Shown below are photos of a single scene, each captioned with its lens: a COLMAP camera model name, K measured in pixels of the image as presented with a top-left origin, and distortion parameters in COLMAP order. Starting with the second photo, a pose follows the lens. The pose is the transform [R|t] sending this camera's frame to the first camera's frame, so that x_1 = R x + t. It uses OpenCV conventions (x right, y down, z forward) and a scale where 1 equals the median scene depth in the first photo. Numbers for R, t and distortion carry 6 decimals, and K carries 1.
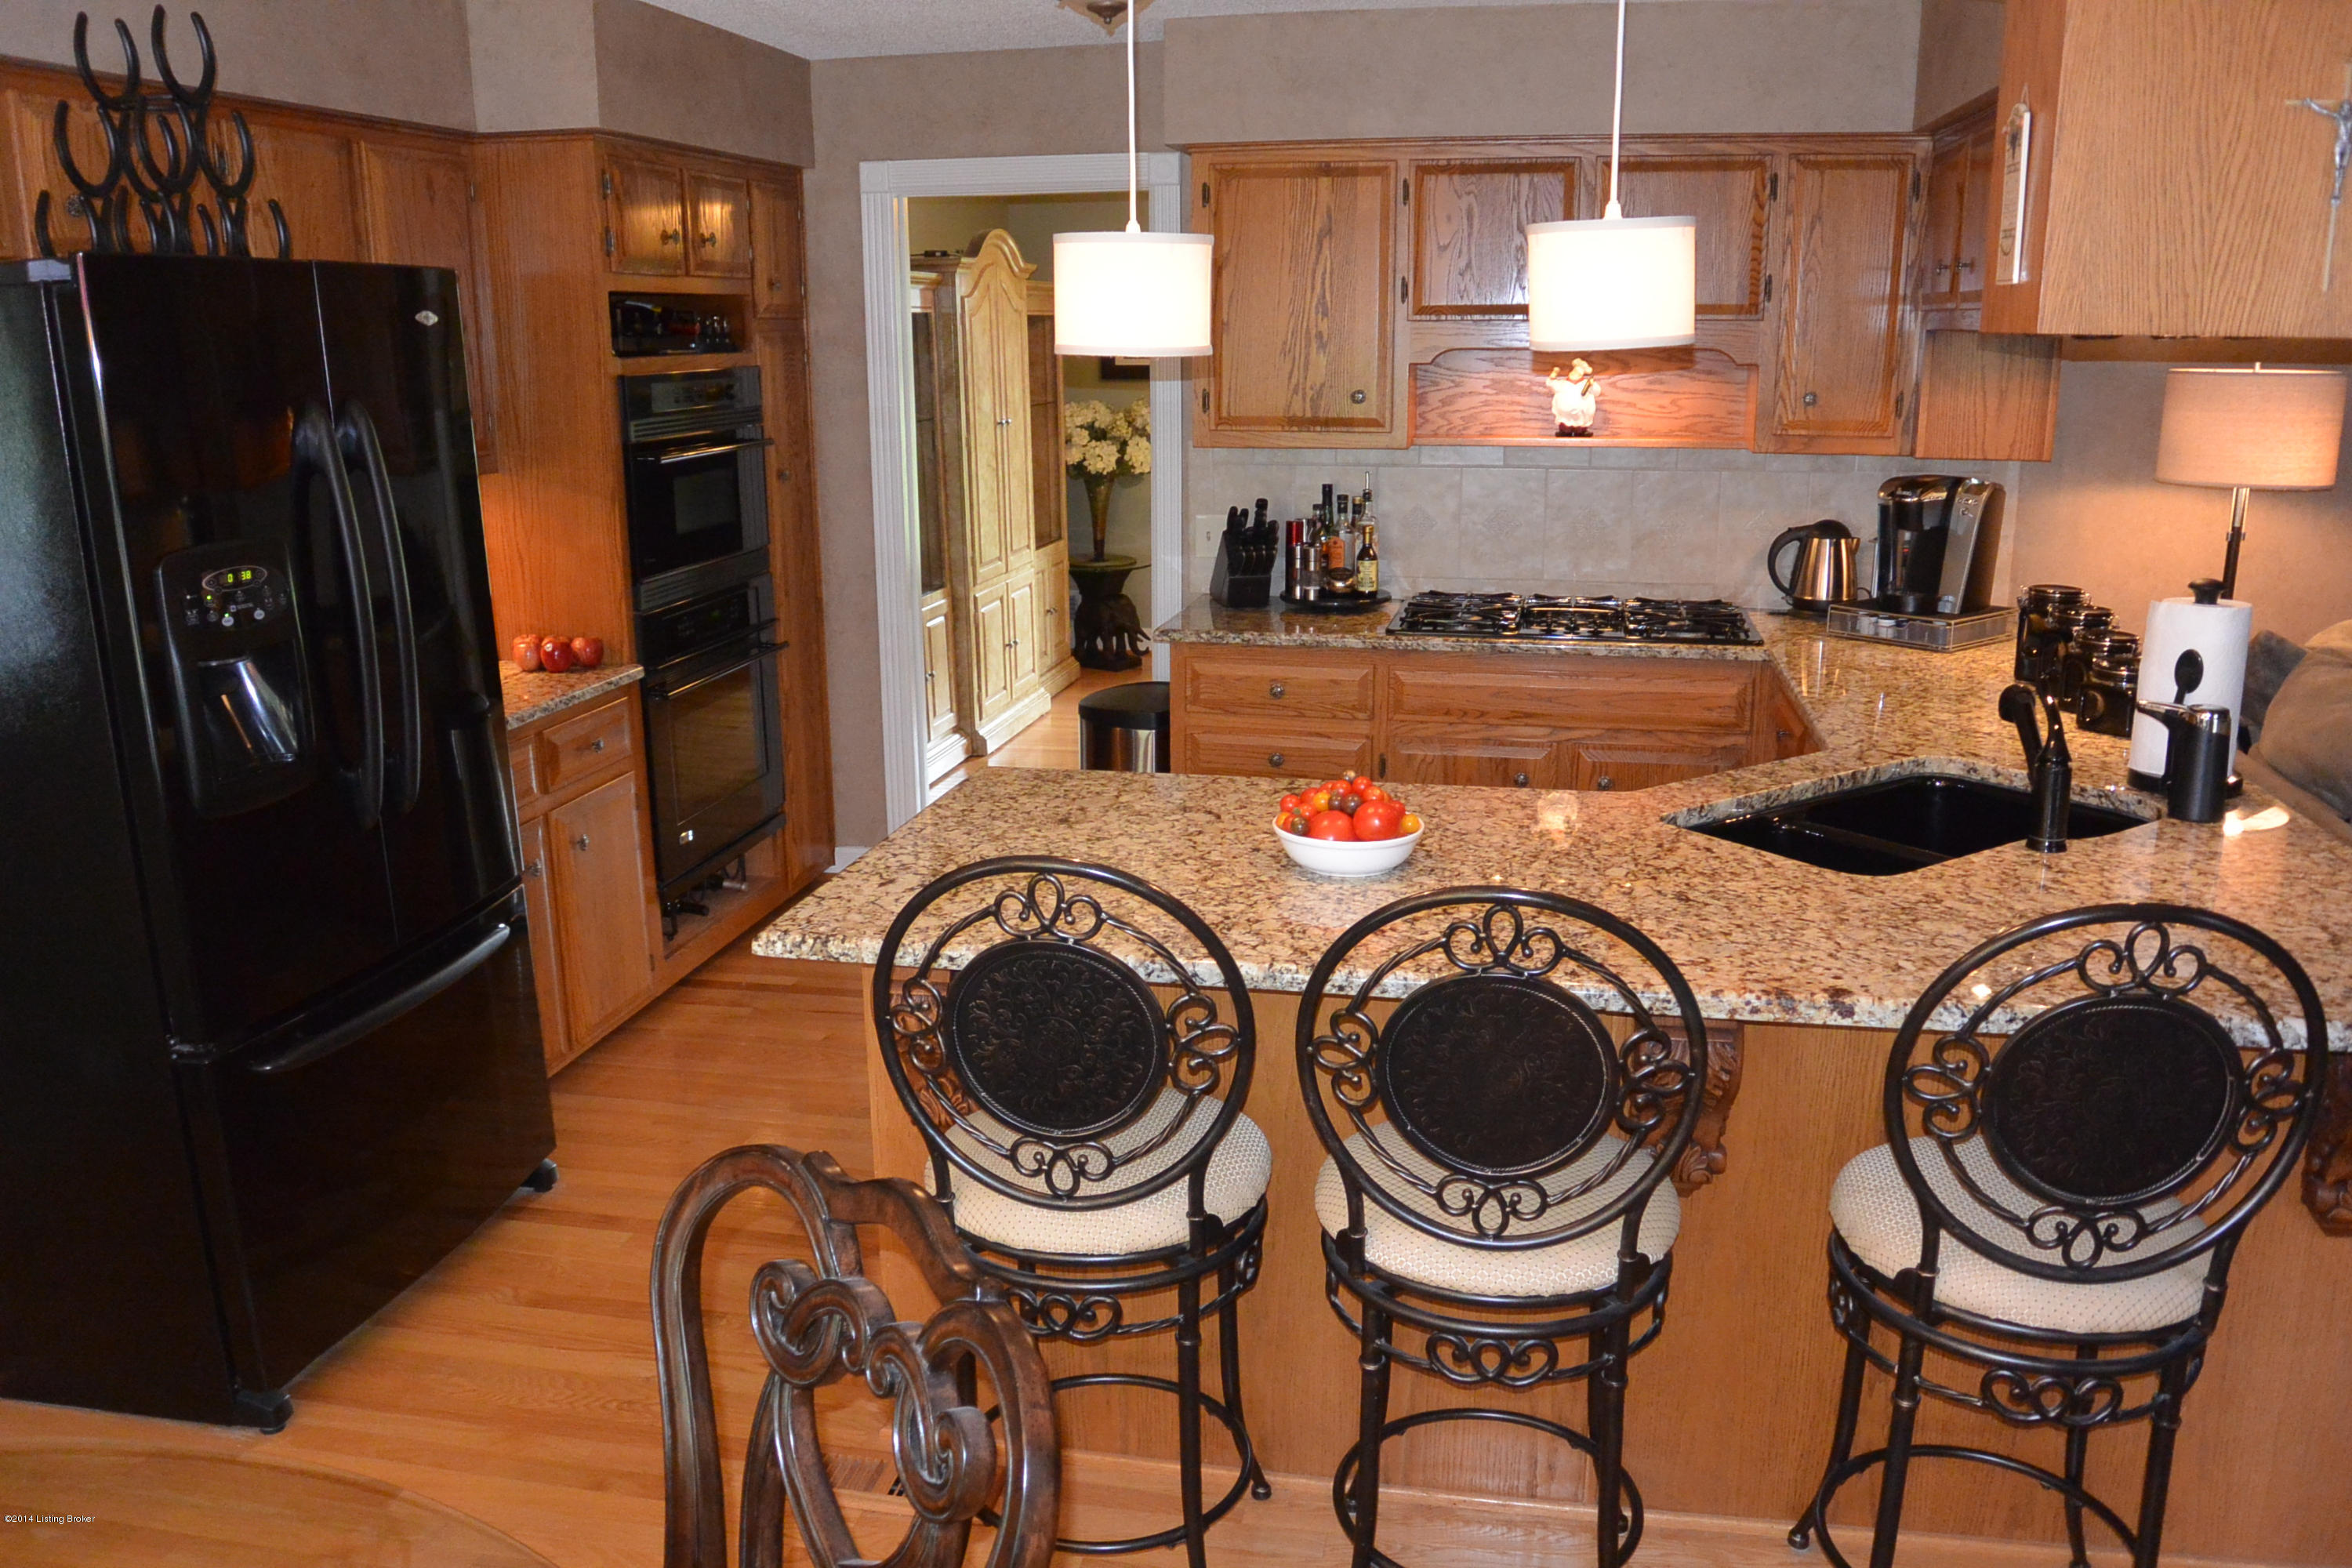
lens RADIAL K [[1817.8, 0, 1189.7], [0, 1817.8, 779.7], [0, 0, 1]] dist [-0.087820, 0.038739]
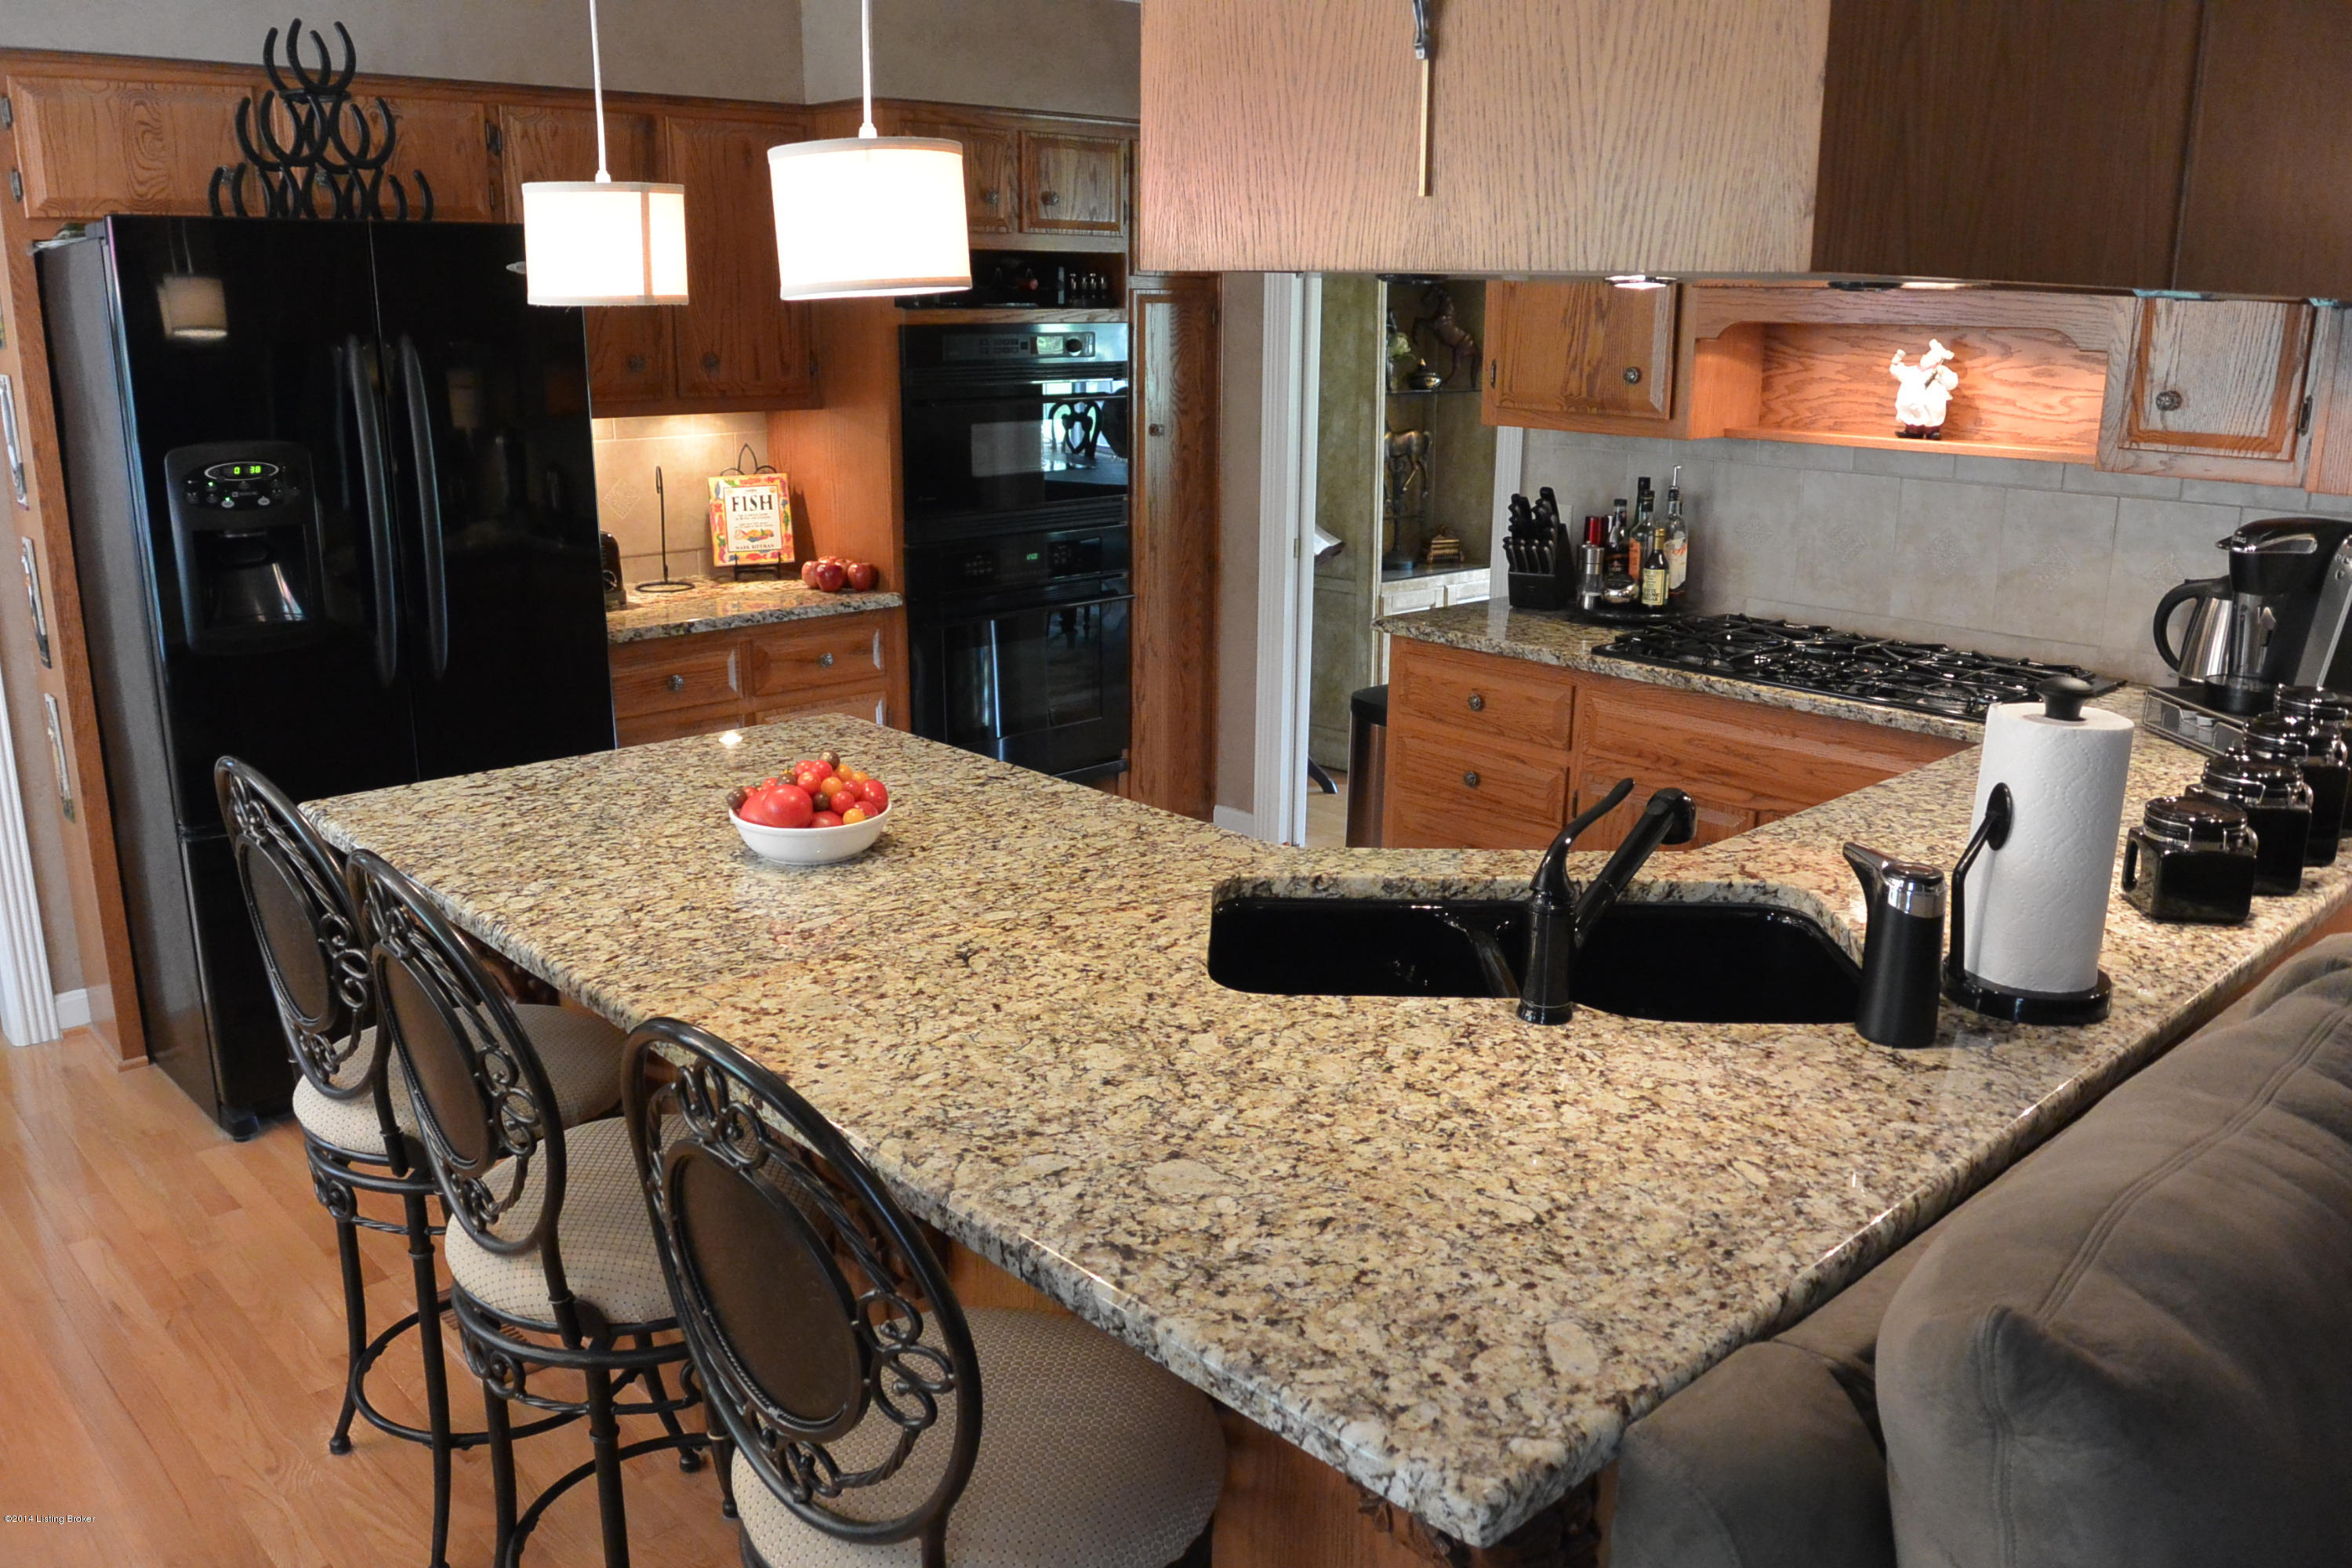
lens RADIAL K [[1817.8, 0, 1189.7], [0, 1817.8, 779.7], [0, 0, 1]] dist [-0.087820, 0.038739]
pose [[0.815557, 0.161121, -0.555794, 0.446887], [-0.153600, 0.986278, 0.060528, -0.044965], [0.557920, 0.036006, 0.829113, 0.195046]]
